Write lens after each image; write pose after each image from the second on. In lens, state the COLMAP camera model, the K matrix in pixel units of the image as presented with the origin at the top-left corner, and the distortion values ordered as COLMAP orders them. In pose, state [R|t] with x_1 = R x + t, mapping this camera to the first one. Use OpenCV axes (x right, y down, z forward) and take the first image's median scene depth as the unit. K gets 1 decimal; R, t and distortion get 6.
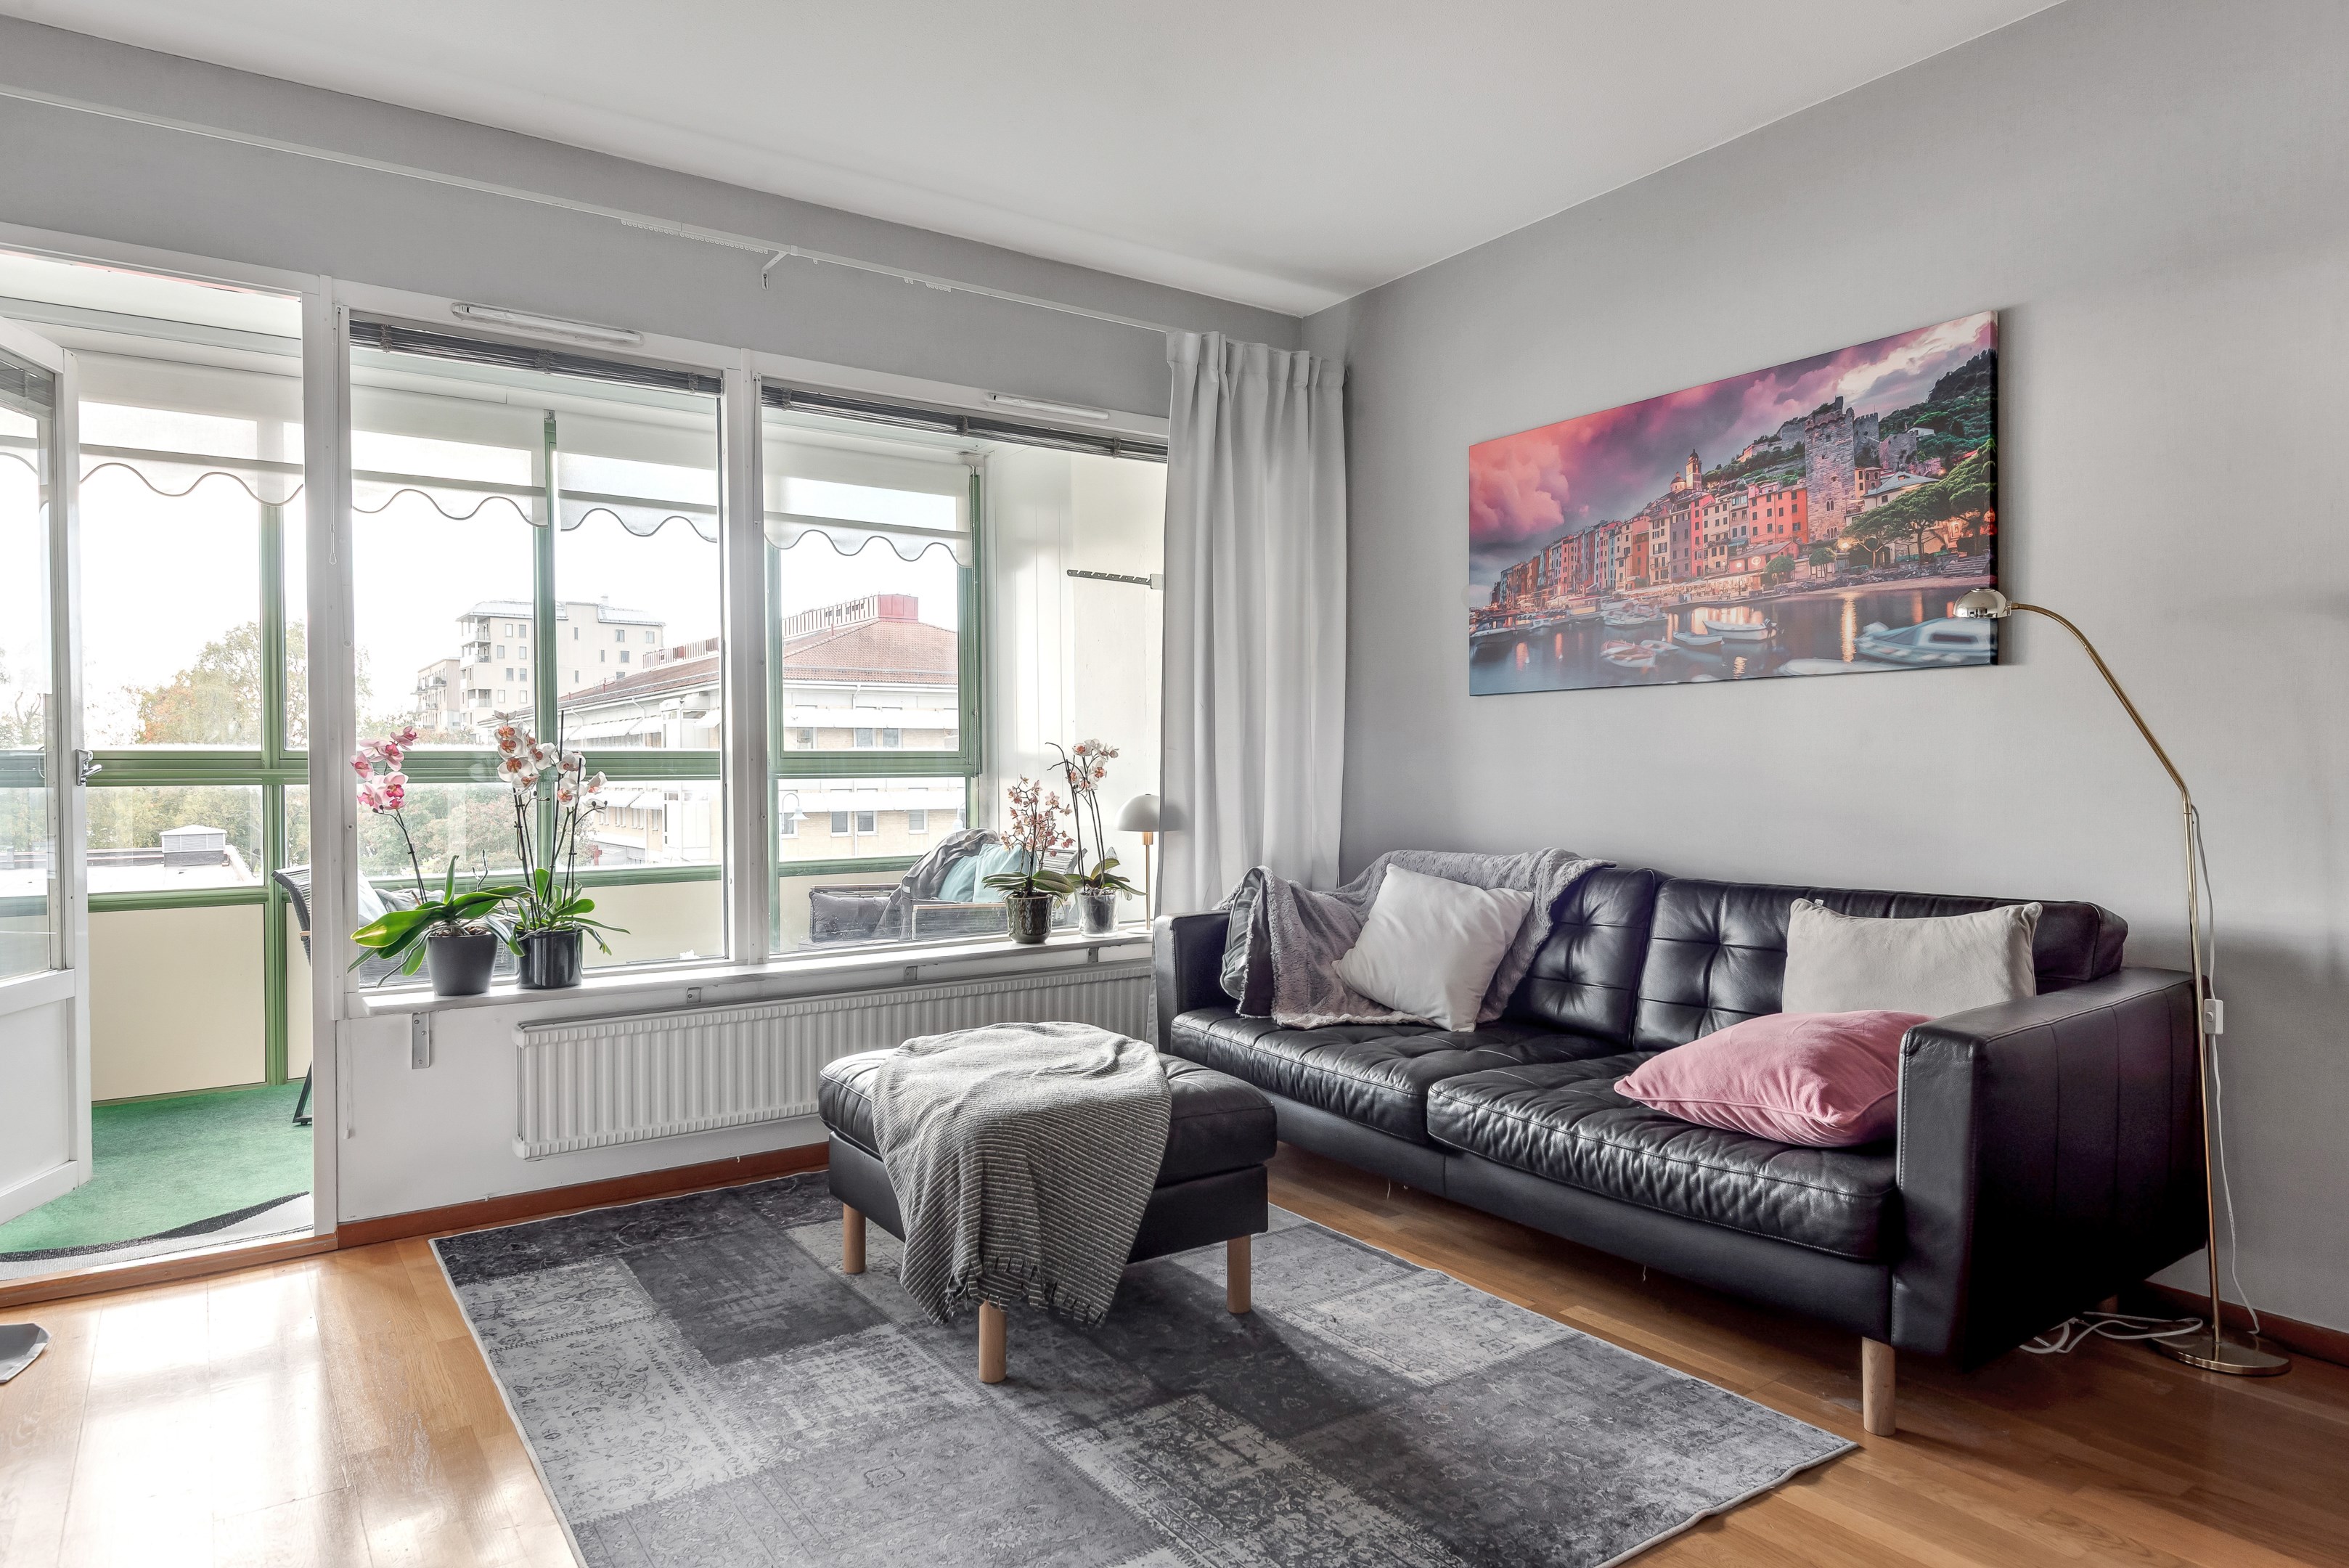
lens RADIAL K [[1386.4, 0, 1172.7], [0, 1386.4, 781.7], [0, 0, 1]] dist [0.023900, -0.017770]
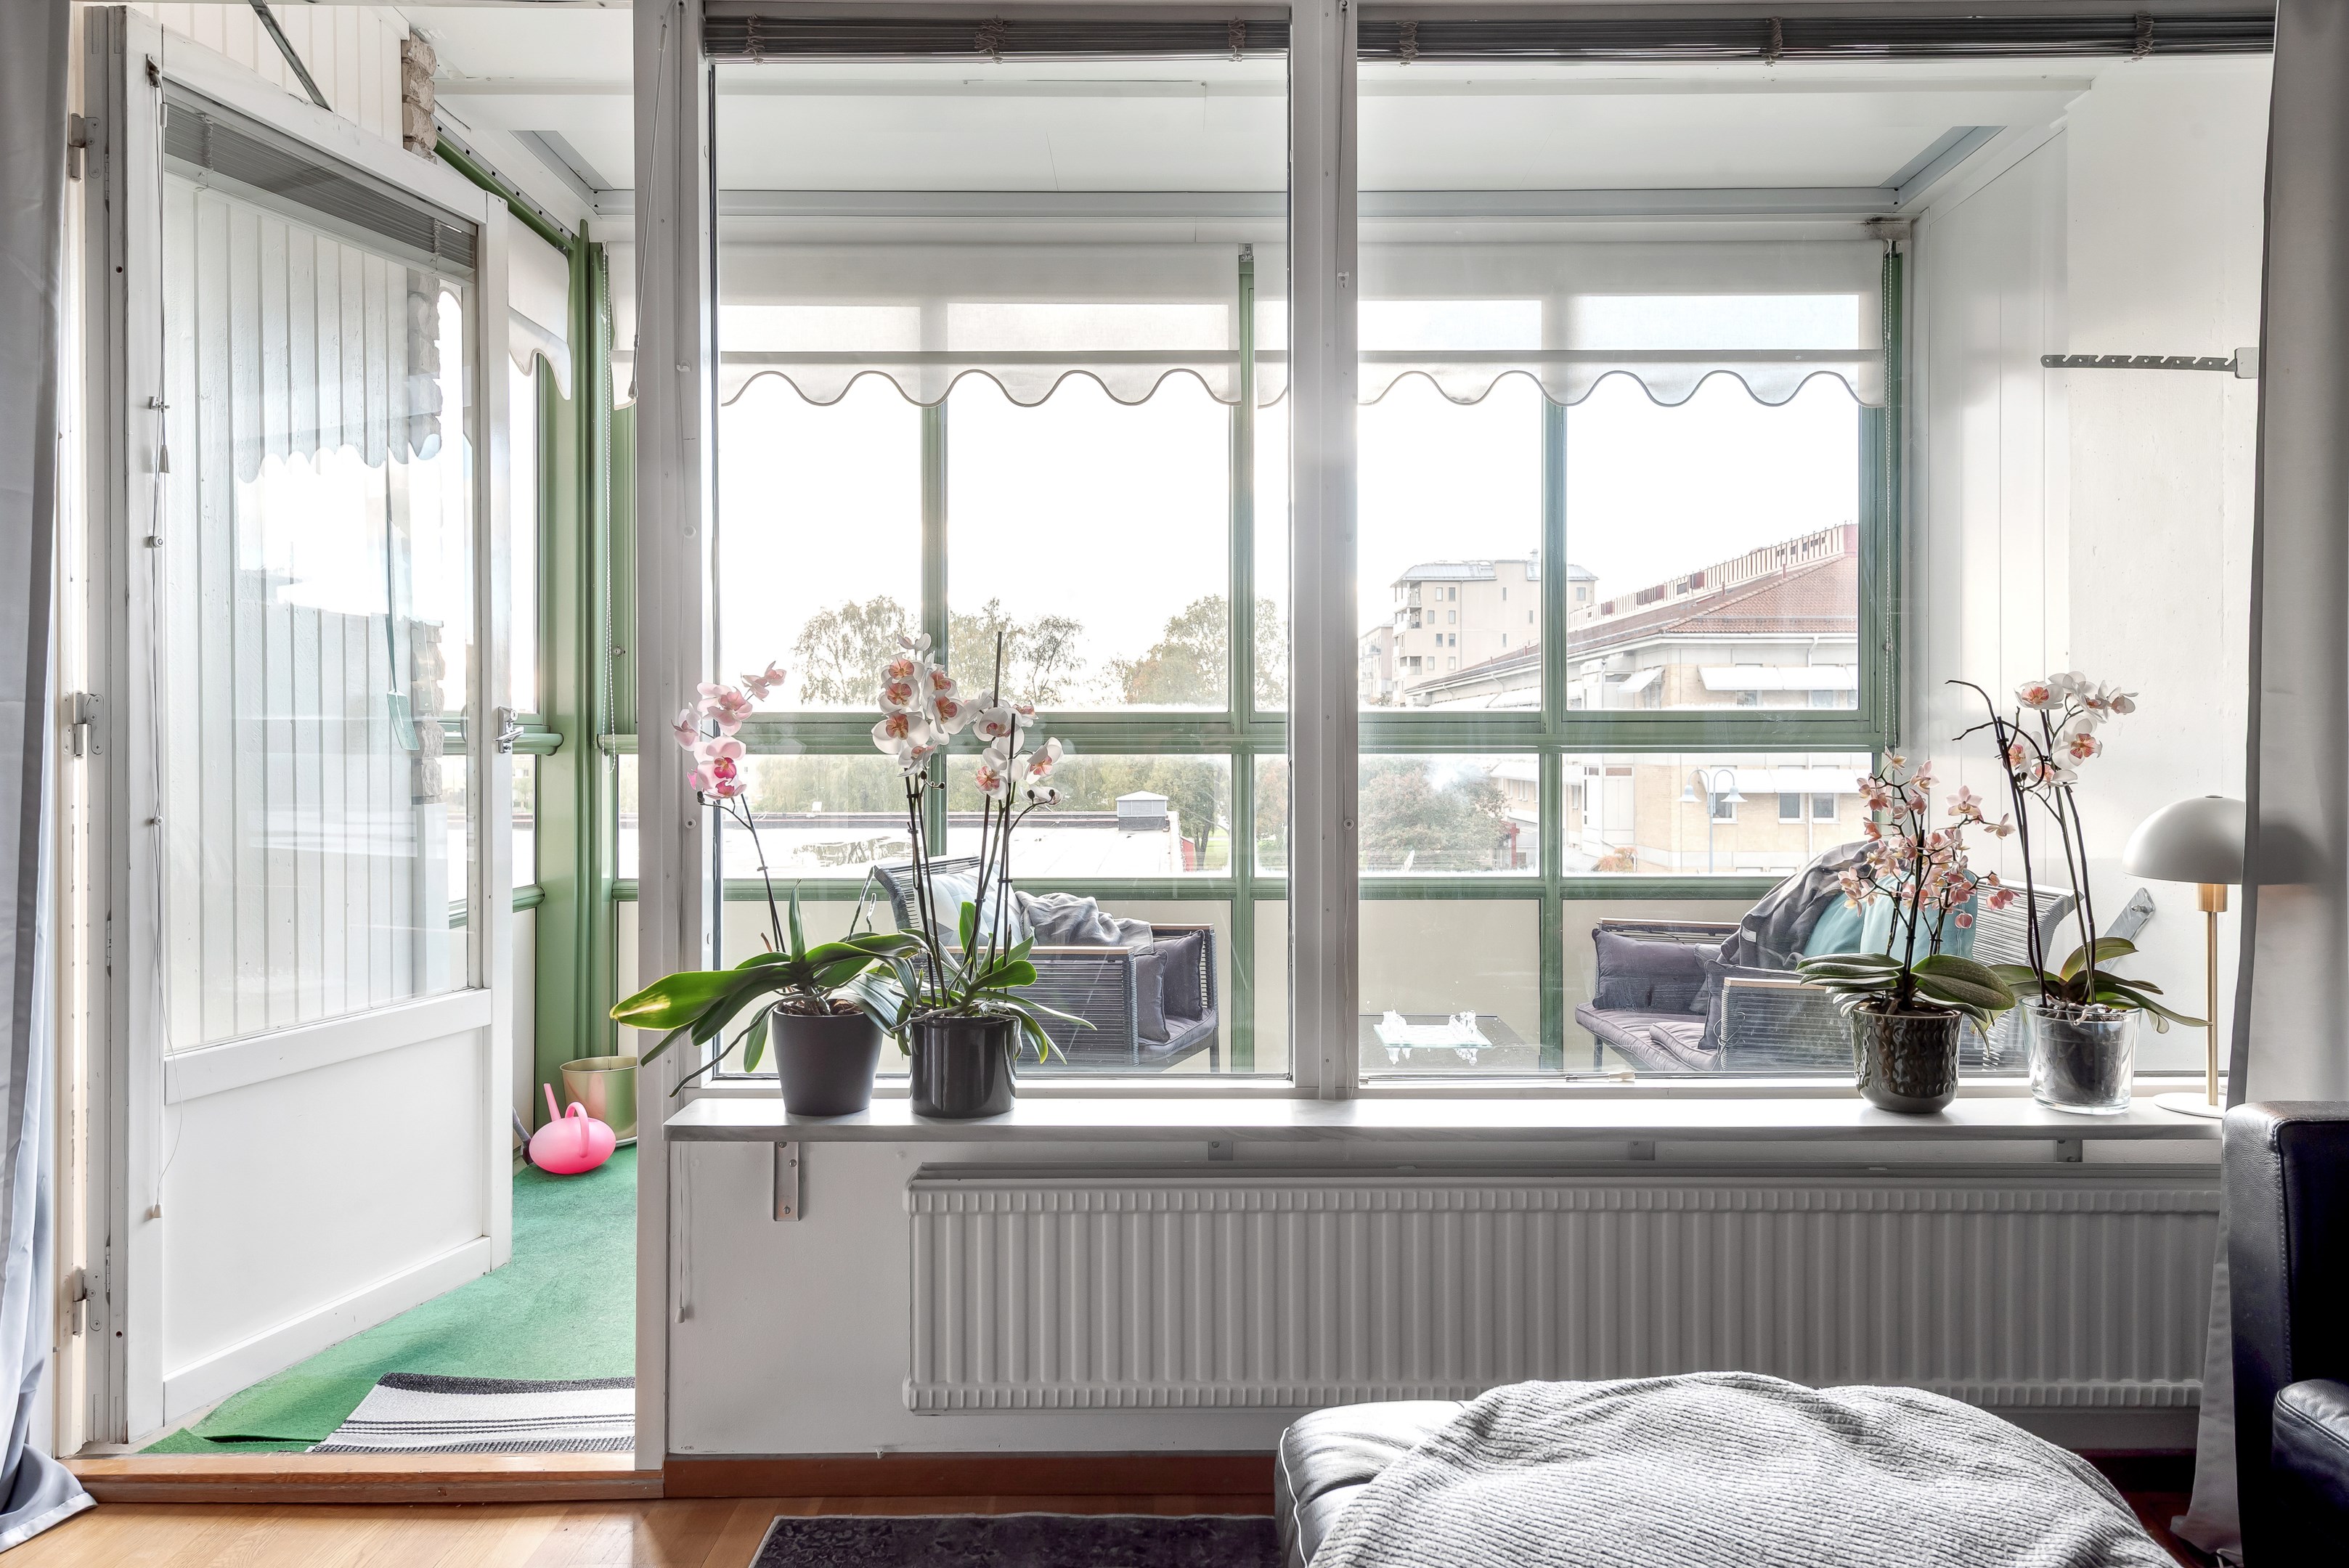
lens RADIAL K [[1573.0, 0, 1210.8], [0, 1573.0, 748.4], [0, 0, 1]] dist [0.021642, -0.009103]
pose [[0.826746, 0.007723, -0.562522, 0.002064], [-0.010087, 0.999949, -0.001096, -0.002983], [0.562485, 0.006580, 0.826781, 0.537681]]
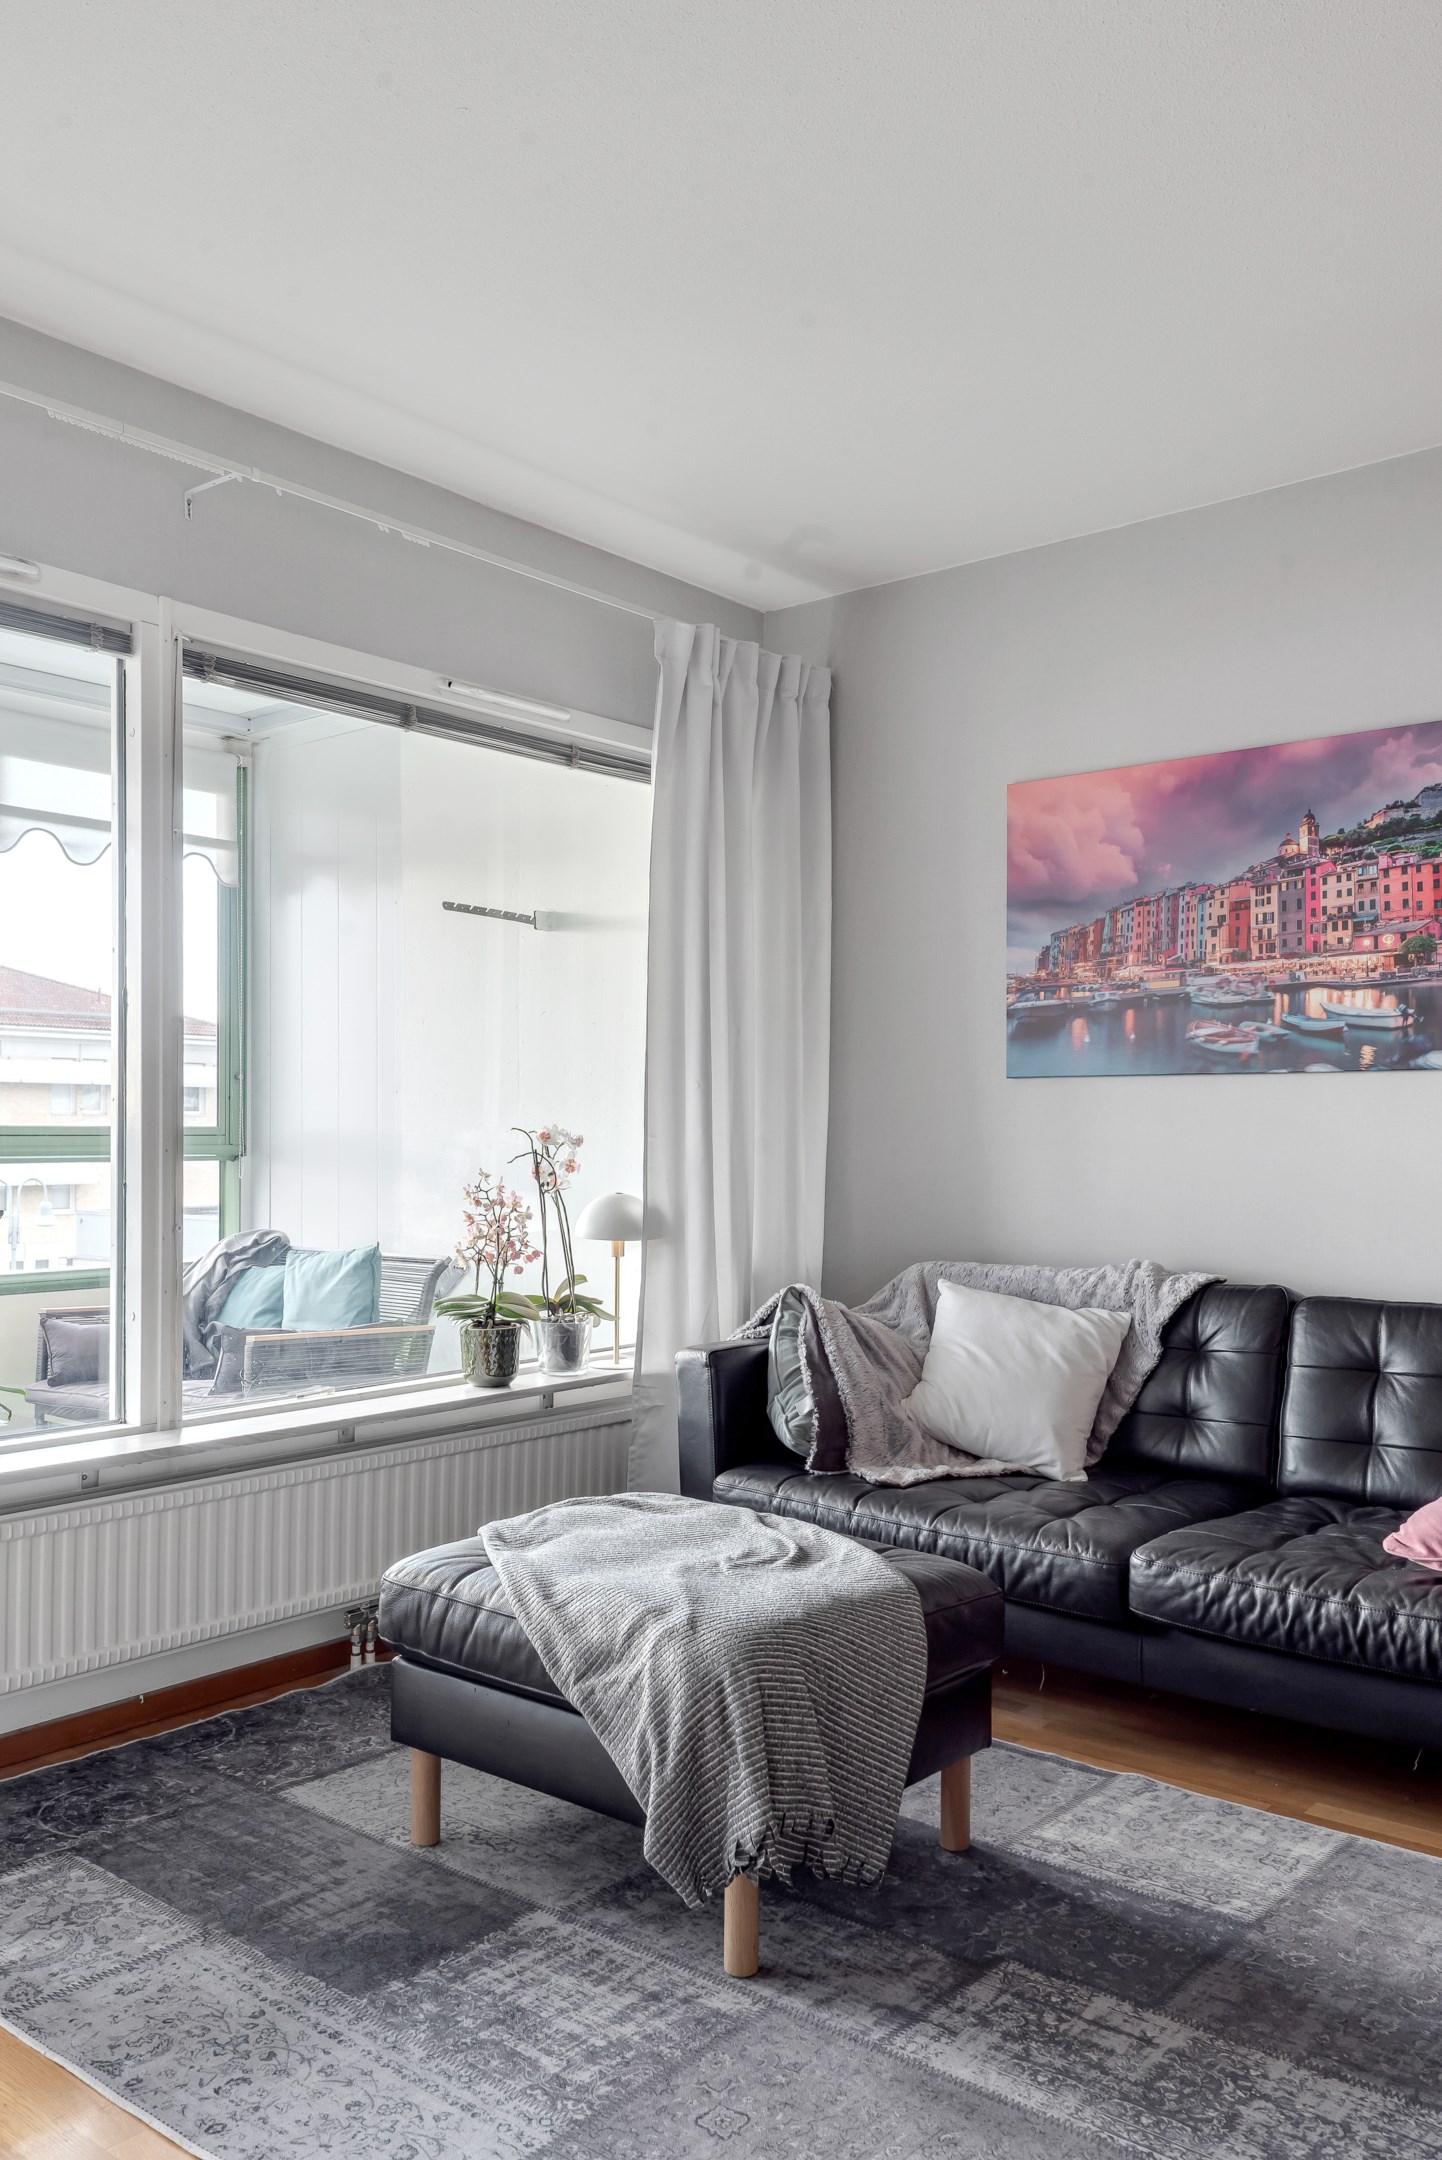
lens RADIAL K [[1704.6, 0, 665.6], [0, 1704.6, 1113.5], [0, 0, 1]] dist [0.022492, -0.006344]
pose [[0.965824, 0.012459, 0.258898, -0.322909], [-0.006702, 0.999711, -0.023105, -0.018801], [-0.259111, 0.020581, 0.965628, 0.063492]]
